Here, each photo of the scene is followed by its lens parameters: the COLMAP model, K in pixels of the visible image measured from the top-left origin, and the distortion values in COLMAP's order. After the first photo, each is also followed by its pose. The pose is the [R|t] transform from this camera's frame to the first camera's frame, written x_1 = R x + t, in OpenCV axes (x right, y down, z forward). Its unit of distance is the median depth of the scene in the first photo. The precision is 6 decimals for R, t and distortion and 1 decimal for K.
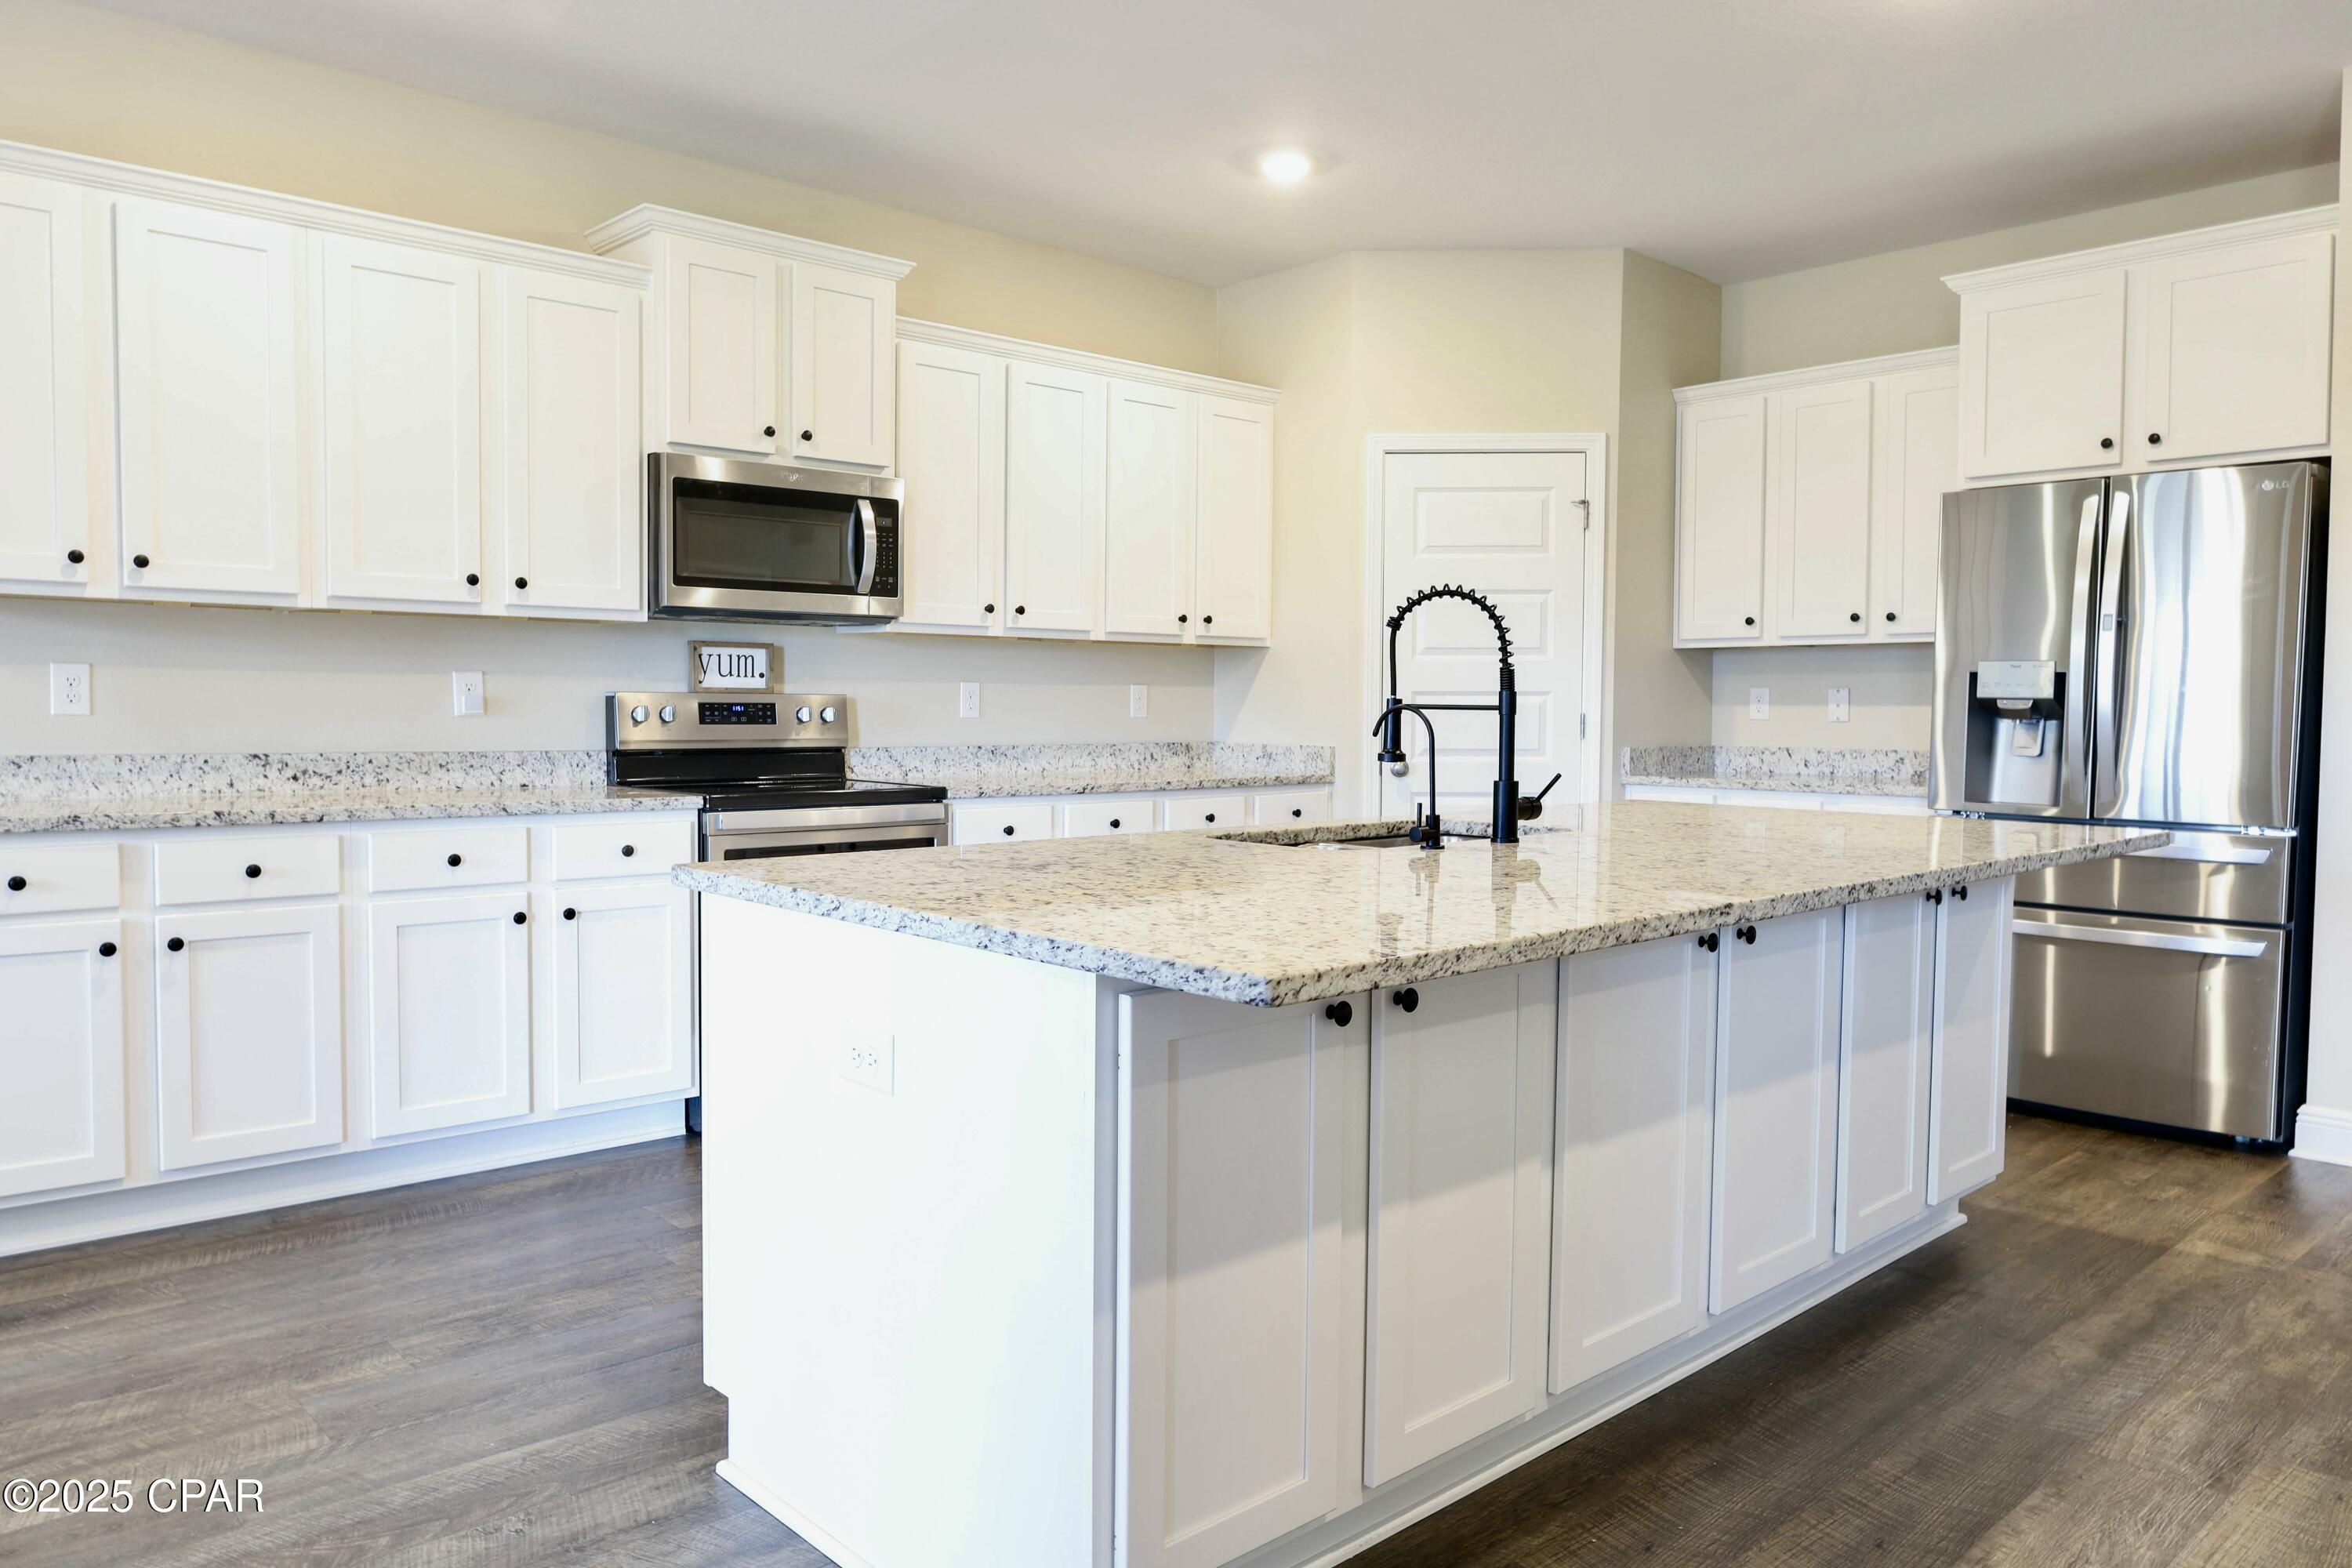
lens RADIAL K [[1625.5, 0, 1176.0], [0, 1625.5, 784.0], [0, 0, 1]] dist [-0.001502, -0.001196]
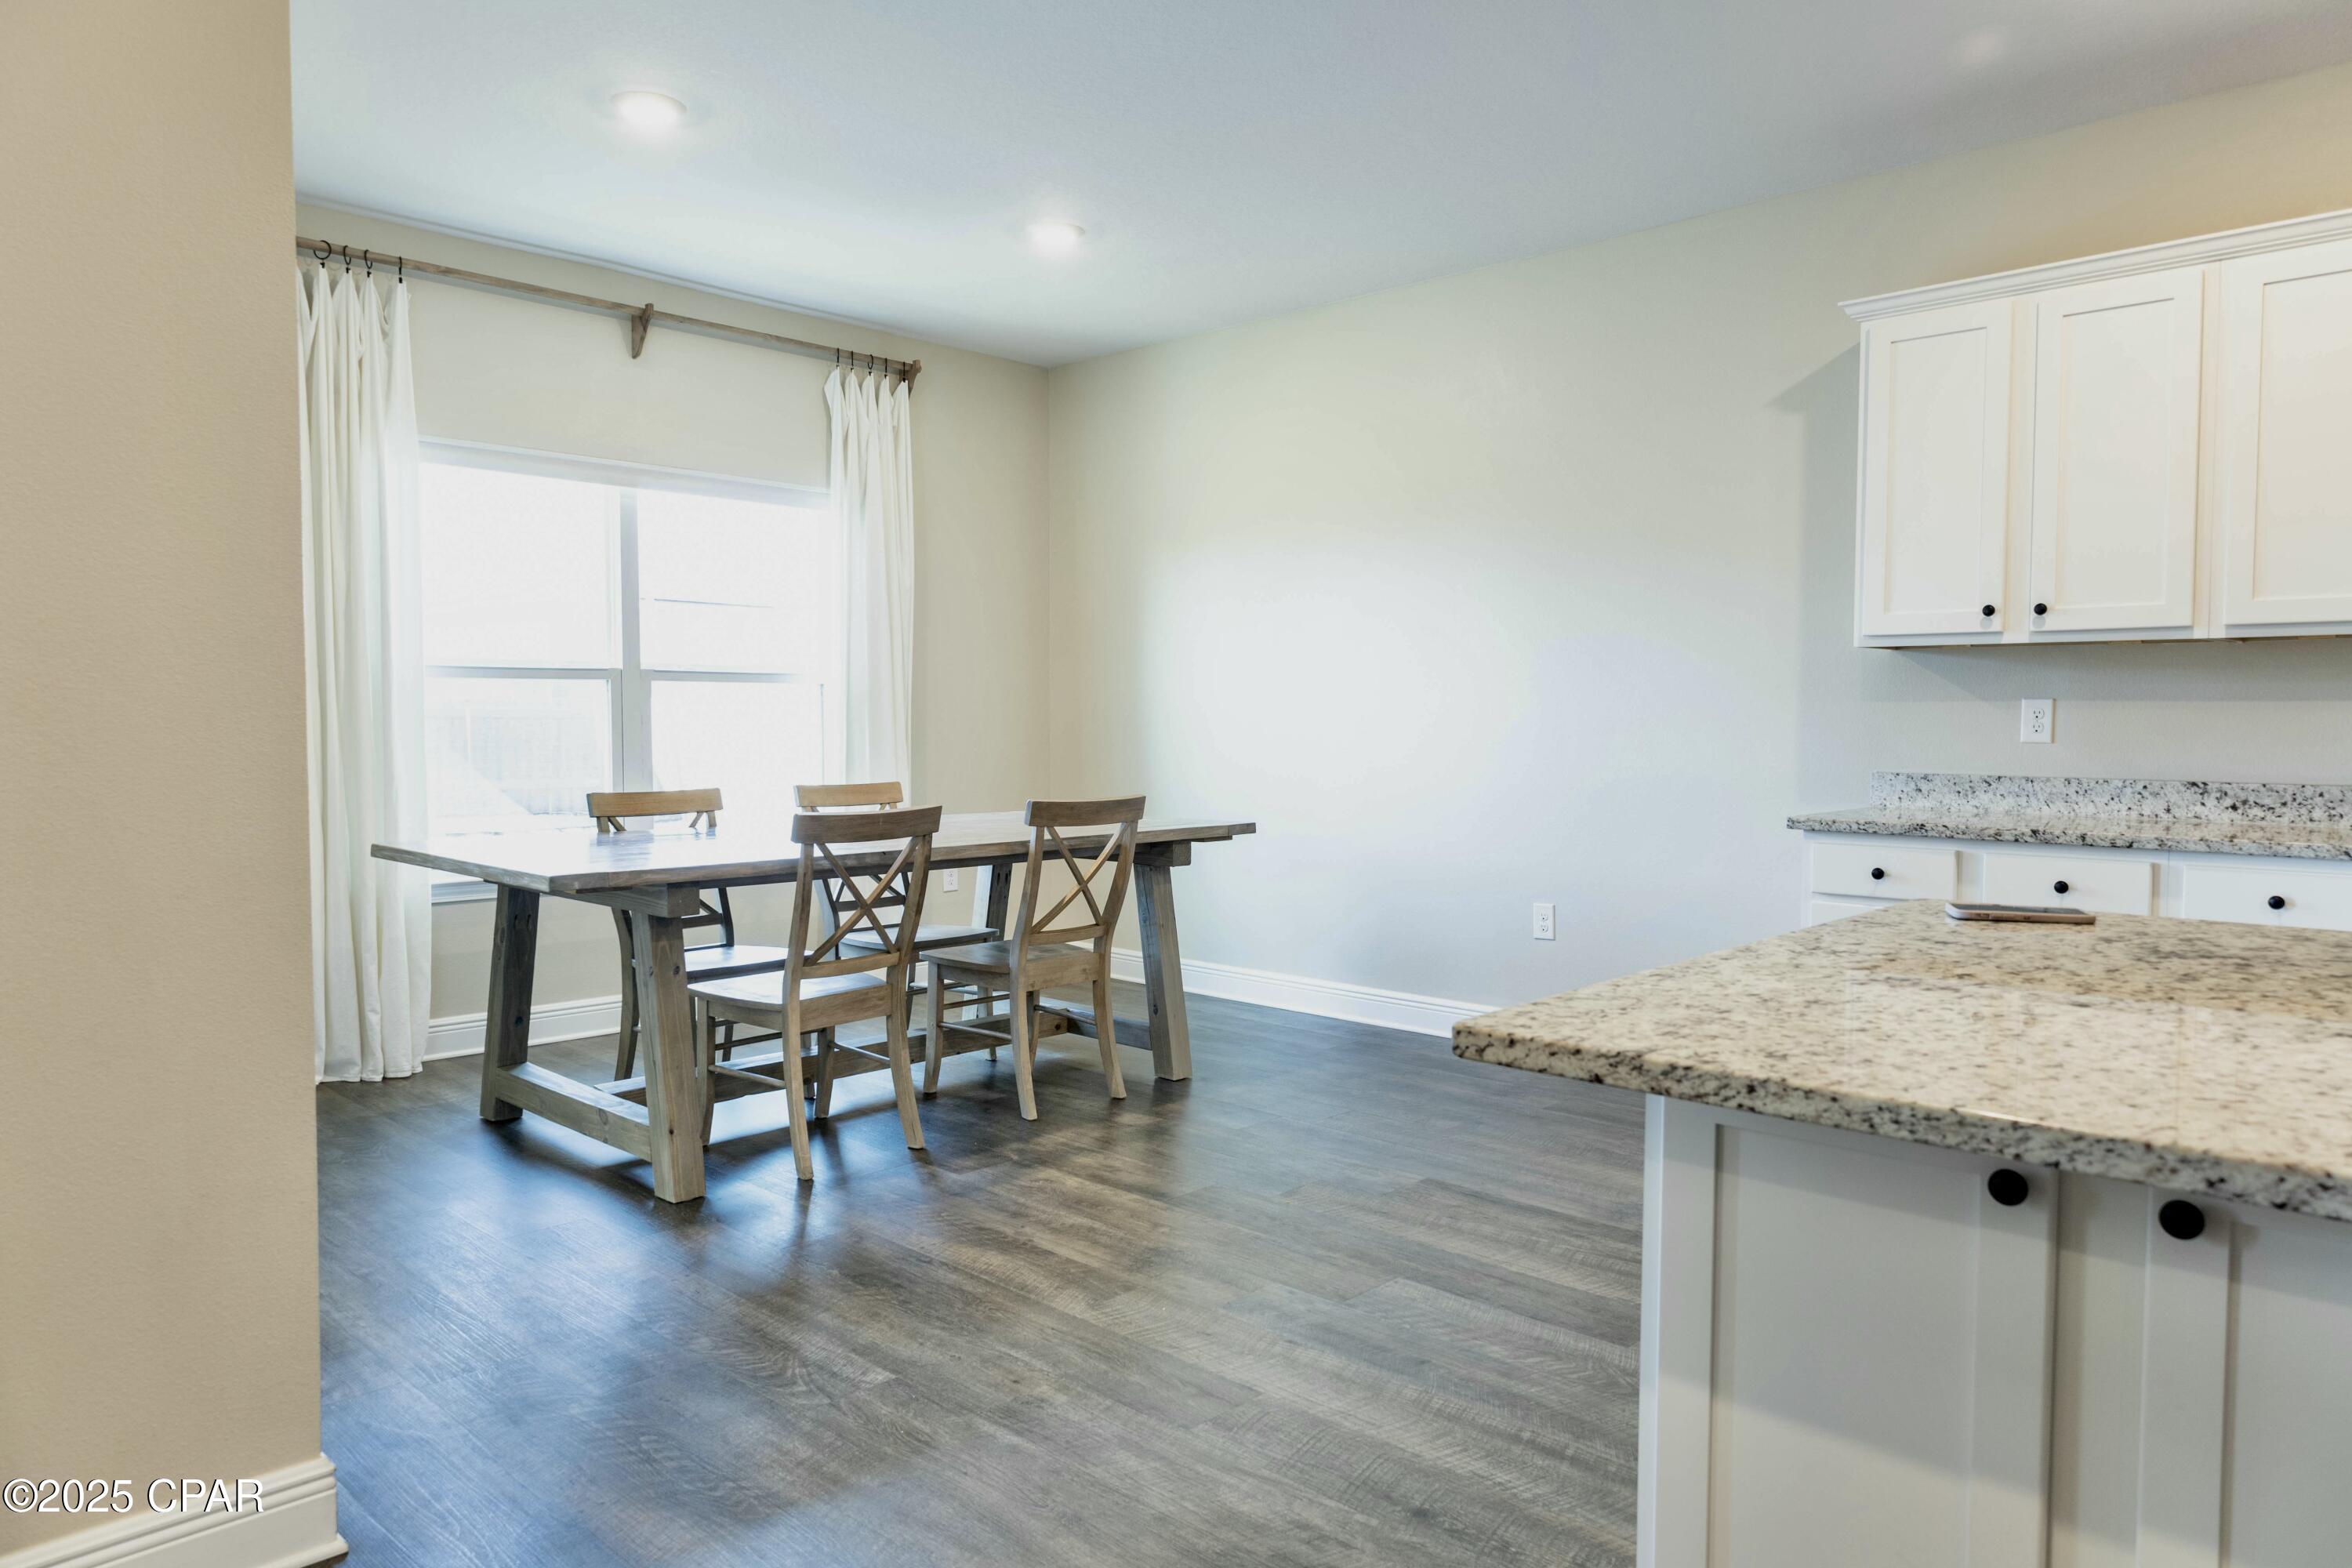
lens RADIAL K [[1504.7, 0, 1183.6], [0, 1504.7, 792.8], [0, 0, 1]] dist [-0.019958, 0.001850]
pose [[0.066359, 0.038850, -0.997039, 0.328714], [-0.051312, 0.998052, 0.035475, -0.012111], [0.996476, 0.048806, 0.068224, 0.292458]]
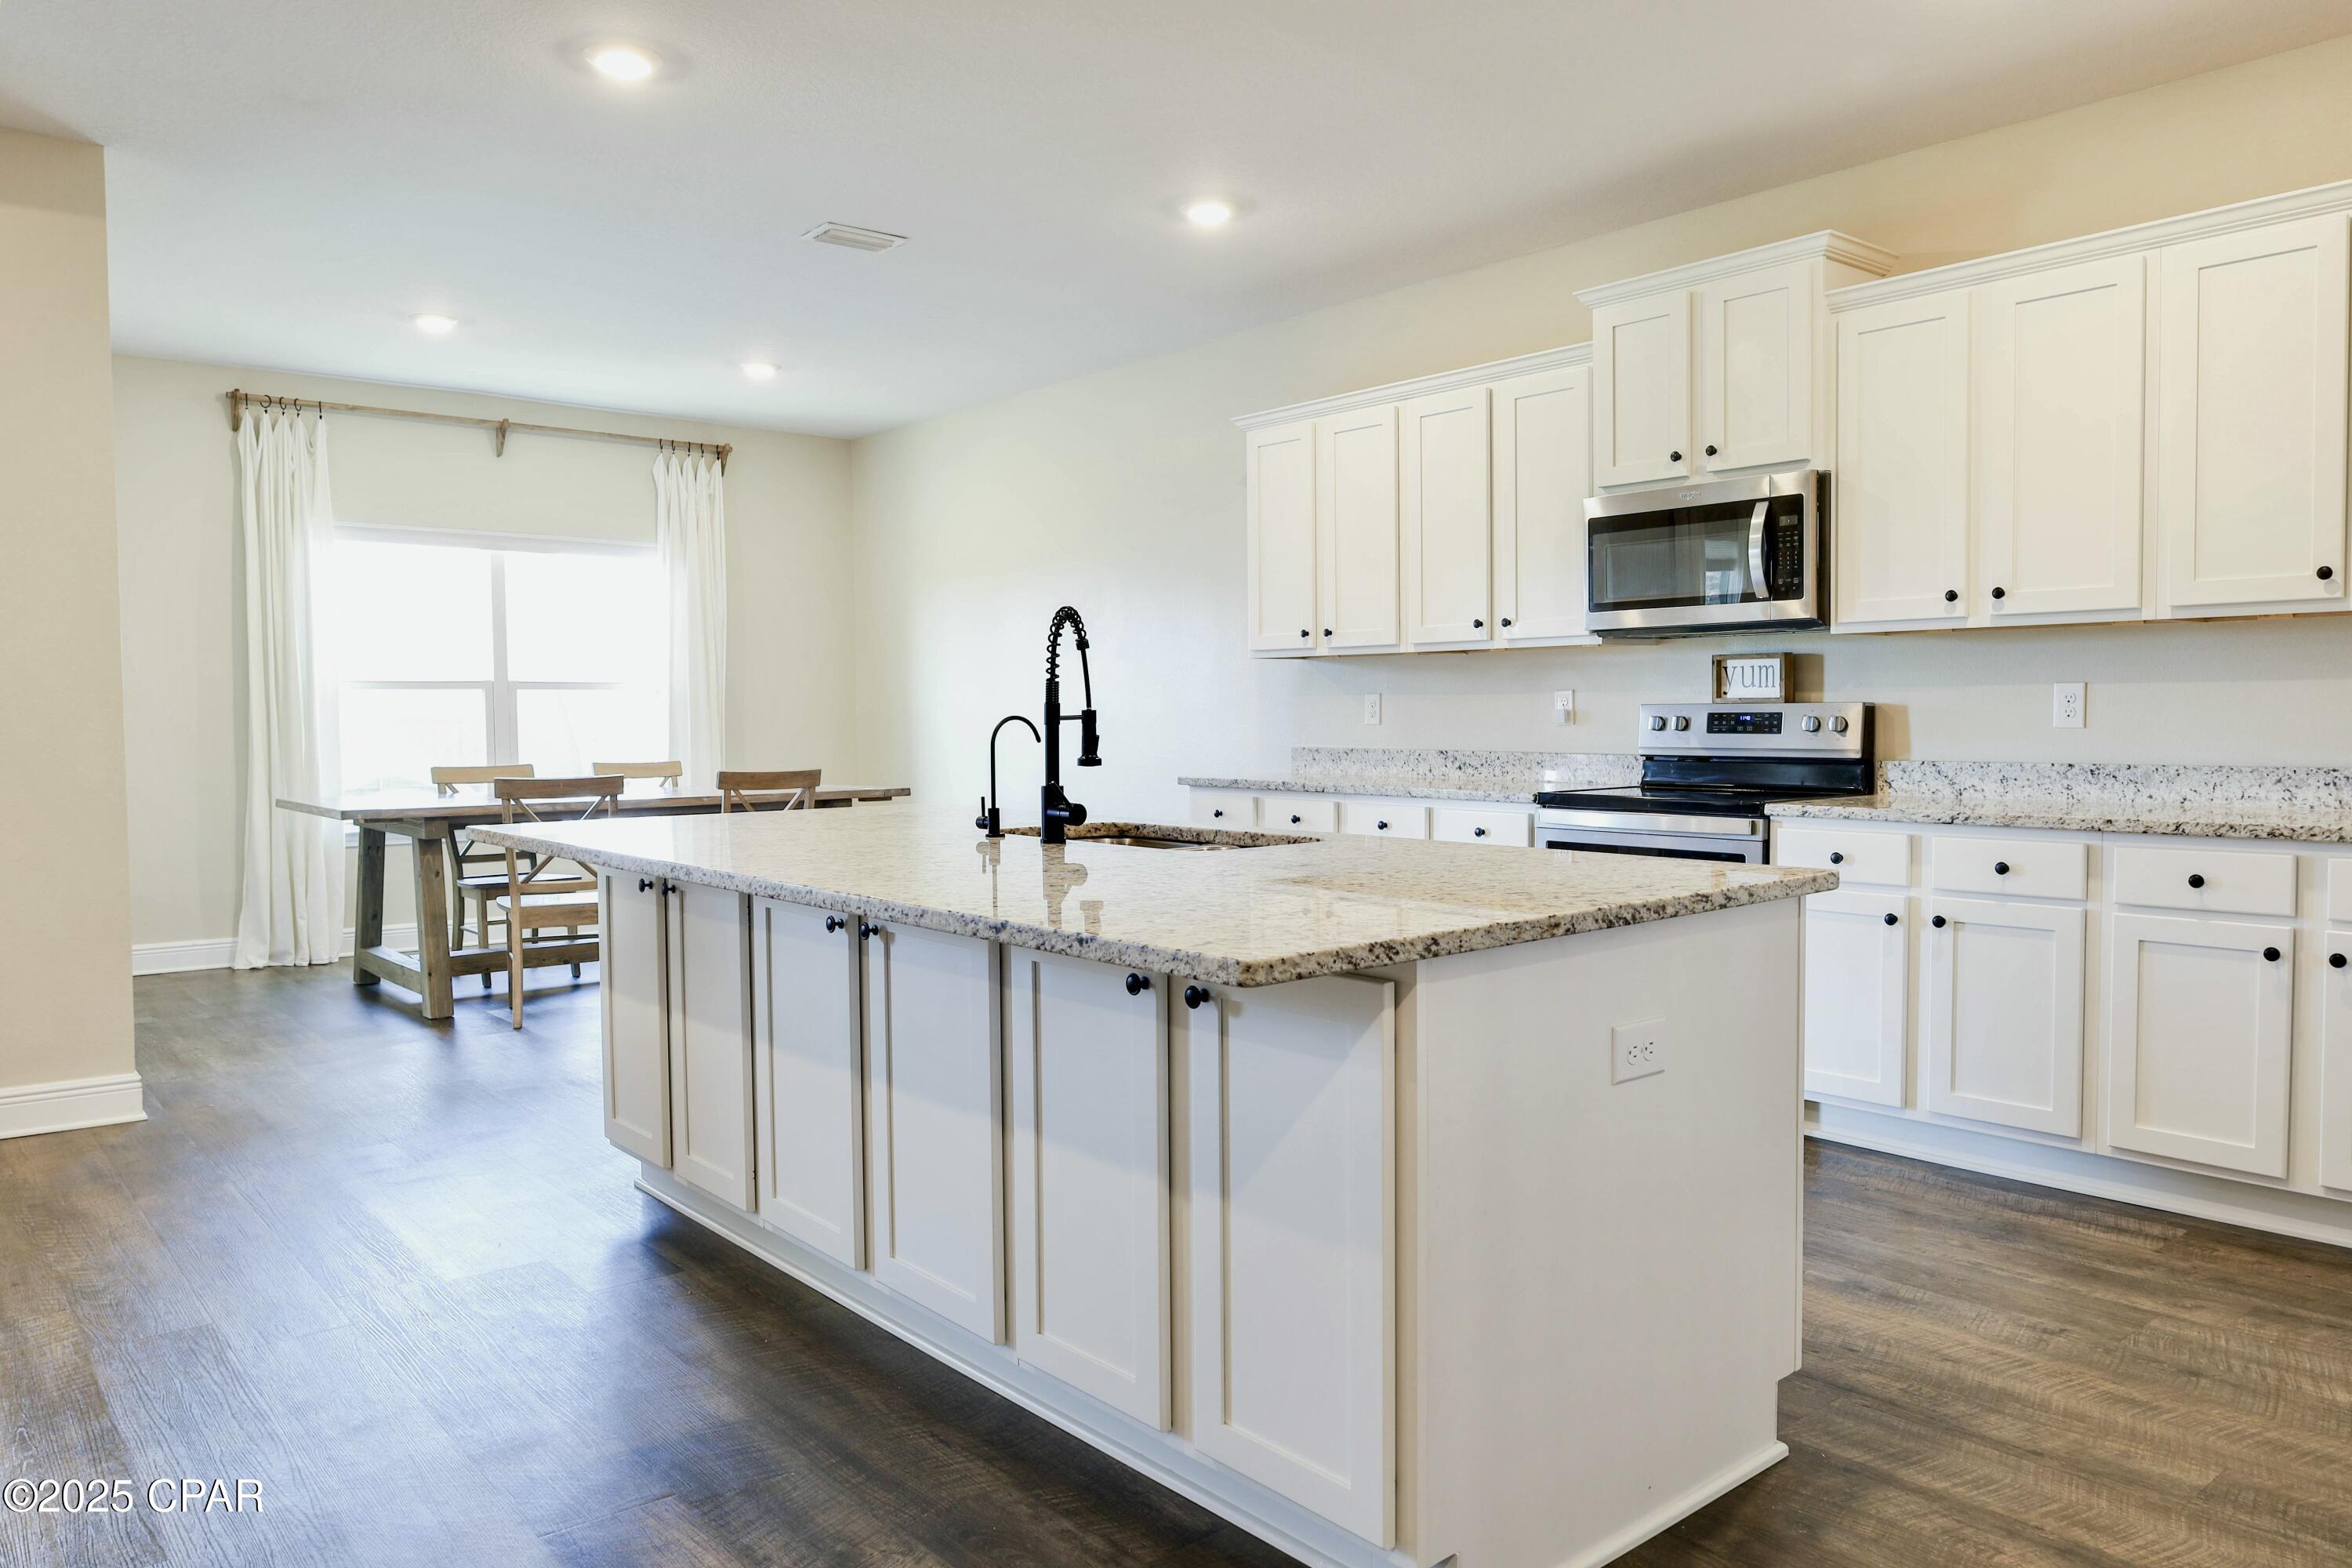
lens RADIAL K [[1600.4, 0, 1184.1], [0, 1600.4, 785.1], [0, 0, 1]] dist [-0.006328, -0.005471]
pose [[-0.038668, 0.036701, -0.998578, 0.896103], [-0.042811, 0.998347, 0.038350, -0.032658], [0.998335, 0.044233, -0.037033, 0.806388]]
